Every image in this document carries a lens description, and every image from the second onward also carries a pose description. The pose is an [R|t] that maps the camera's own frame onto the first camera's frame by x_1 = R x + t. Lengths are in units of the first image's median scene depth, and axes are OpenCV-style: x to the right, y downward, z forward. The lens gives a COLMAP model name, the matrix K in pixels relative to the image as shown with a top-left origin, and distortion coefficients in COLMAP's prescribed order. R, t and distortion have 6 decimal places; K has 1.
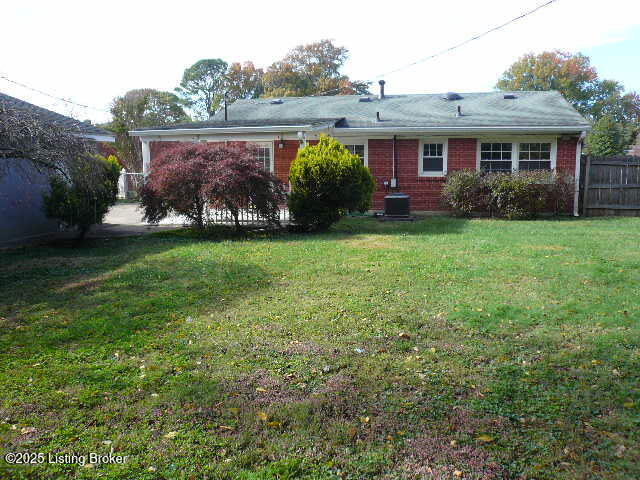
lens RADIAL K [[520.7, 0, 320.1], [0, 520.7, 239.7], [0, 0, 1]] dist [-0.041586, 0.005878]
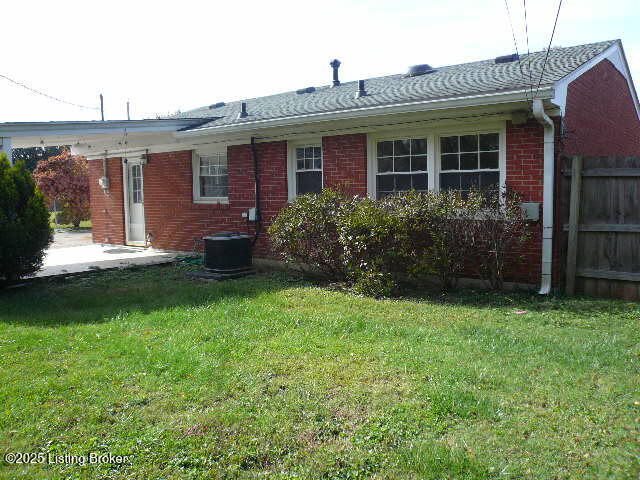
lens RADIAL K [[520.7, 0, 320.1], [0, 520.7, 240.6], [0, 0, 1]] dist [-0.041586, 0.005878]
pose [[0.891334, 0.034369, -0.452042, 0.510276], [-0.056001, 0.997832, -0.034558, -0.063122], [0.449875, 0.056118, 0.891327, 0.504207]]
